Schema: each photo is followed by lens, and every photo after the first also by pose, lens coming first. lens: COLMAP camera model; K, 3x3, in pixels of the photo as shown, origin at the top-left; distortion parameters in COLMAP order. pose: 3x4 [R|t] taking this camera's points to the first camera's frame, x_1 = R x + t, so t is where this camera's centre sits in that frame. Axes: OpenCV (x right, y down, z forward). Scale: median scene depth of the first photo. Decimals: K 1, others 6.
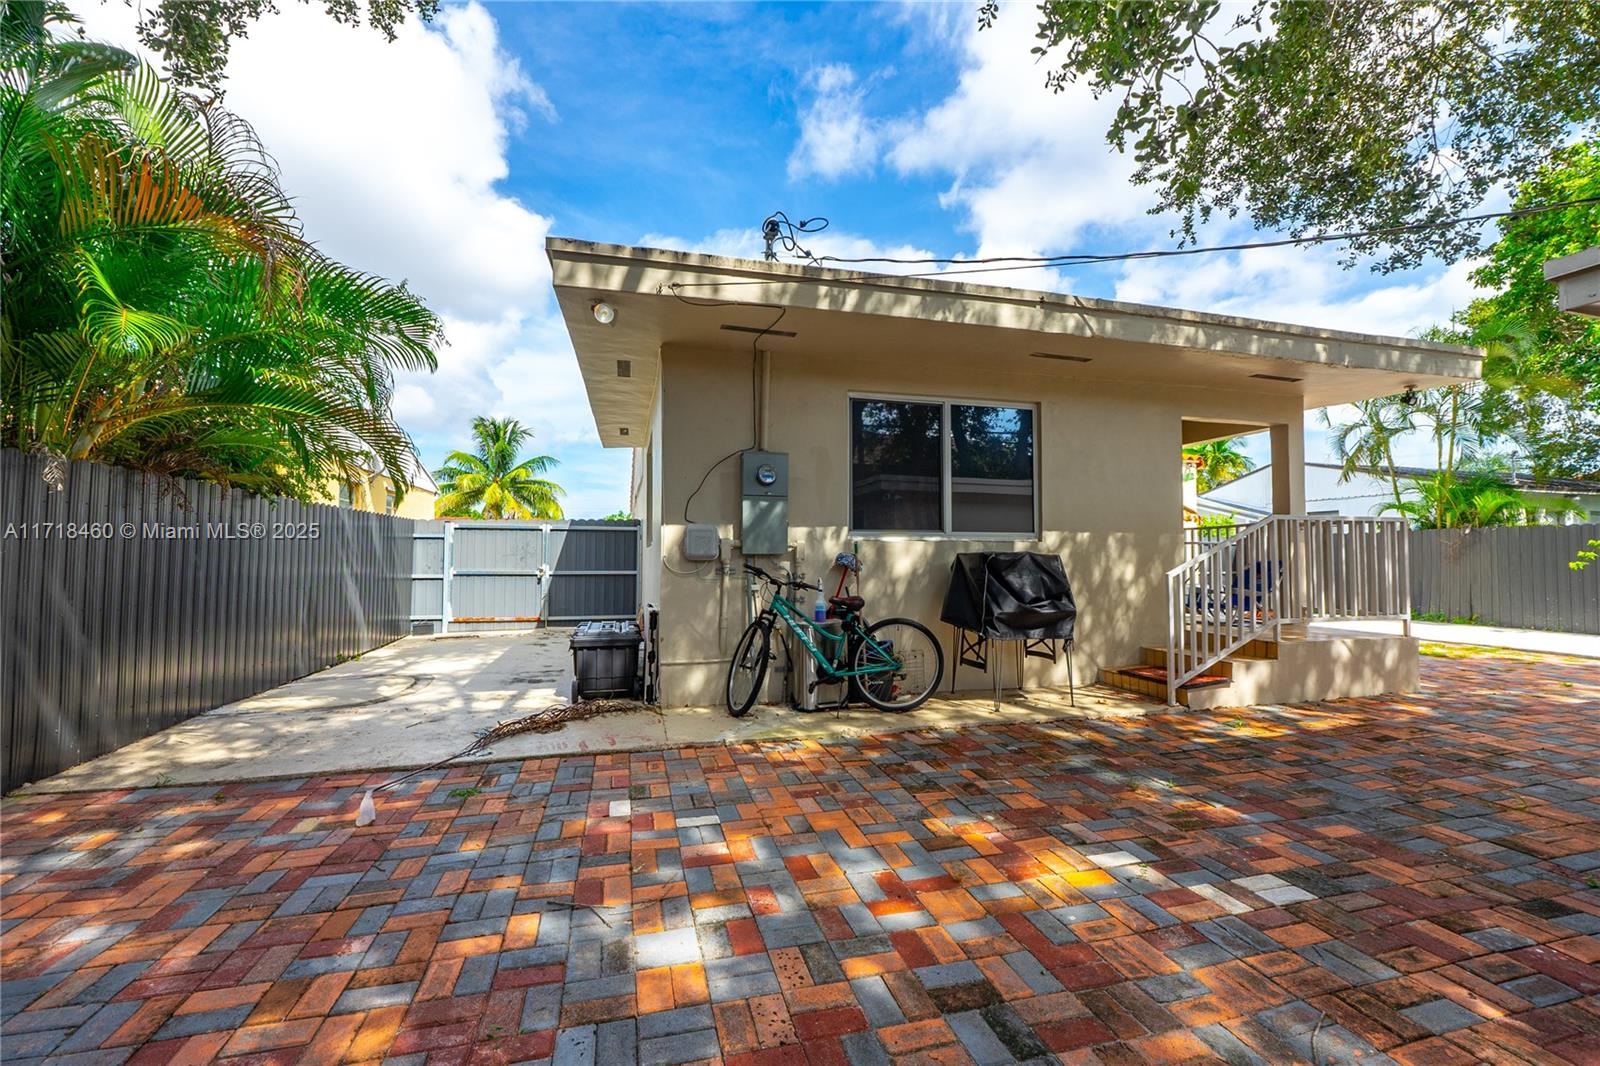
lens RADIAL K [[664.0, 0, 797.4], [0, 664.0, 530.1], [0, 0, 1]] dist [-0.009455, 0.000260]
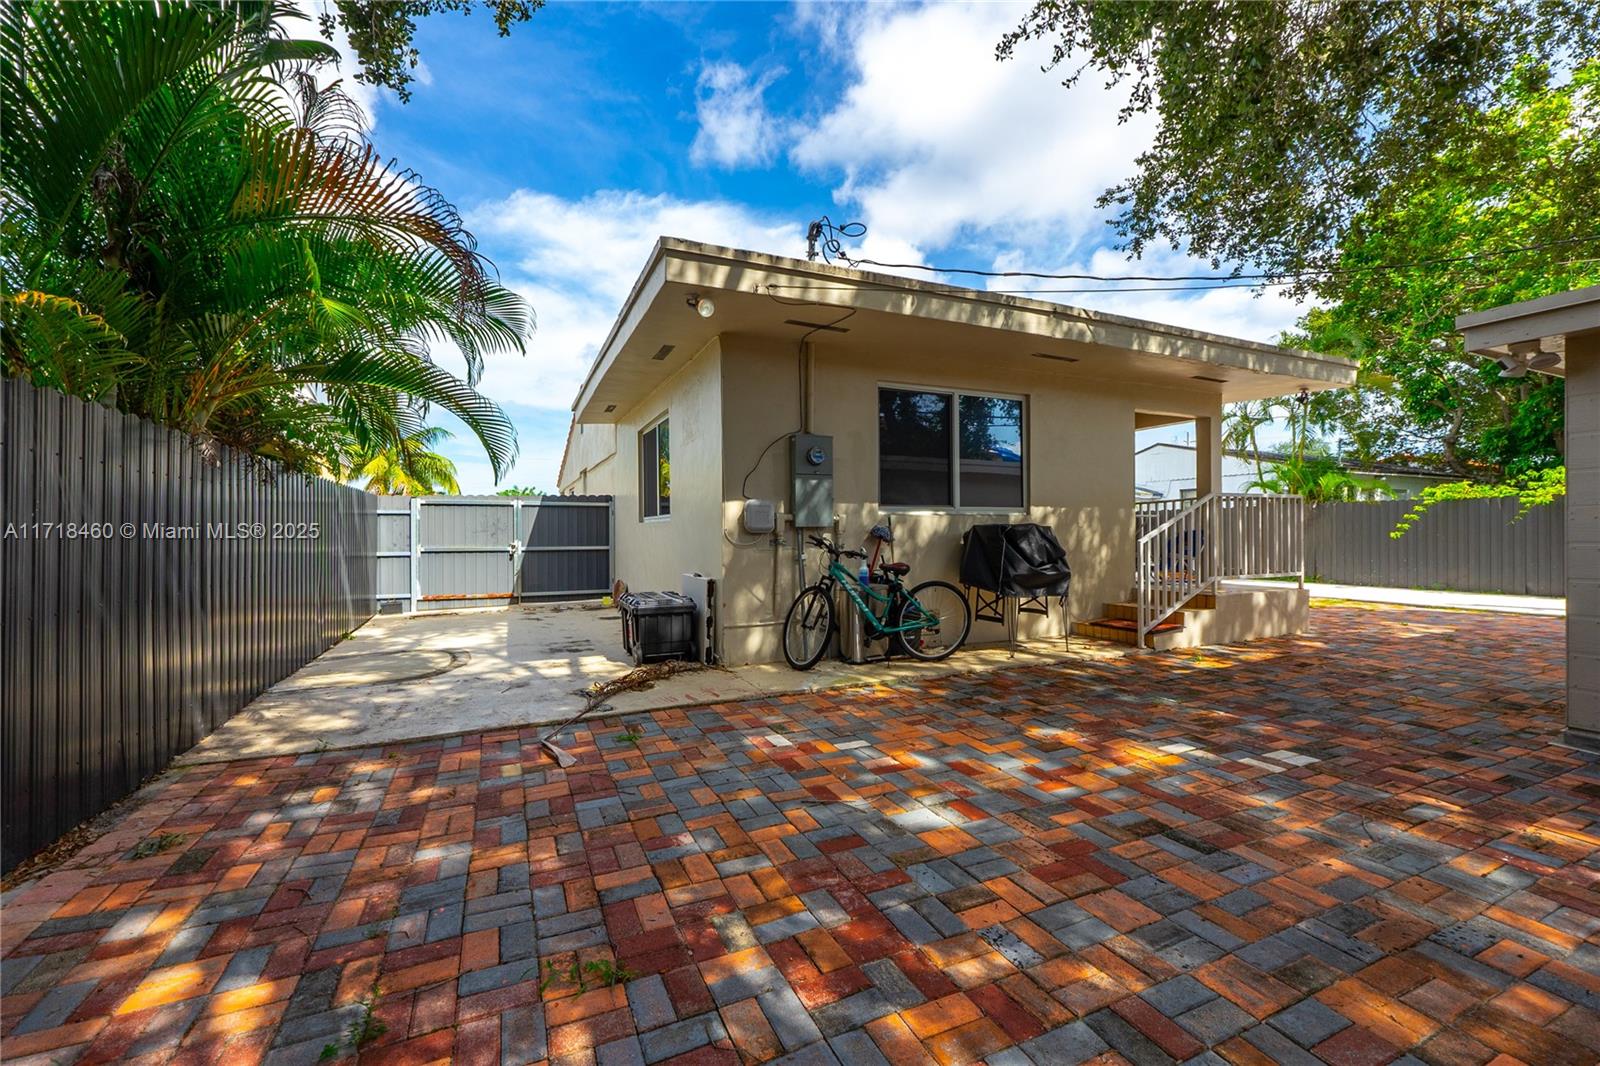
lens RADIAL K [[664.0, 0, 798.4], [0, 664.0, 531.4], [0, 0, 1]] dist [-0.009455, 0.000260]
pose [[0.986698, -0.007749, 0.162382, -0.259176], [0.001452, 0.999243, 0.038865, 0.000235], [-0.162560, -0.038113, 0.985962, -0.098896]]
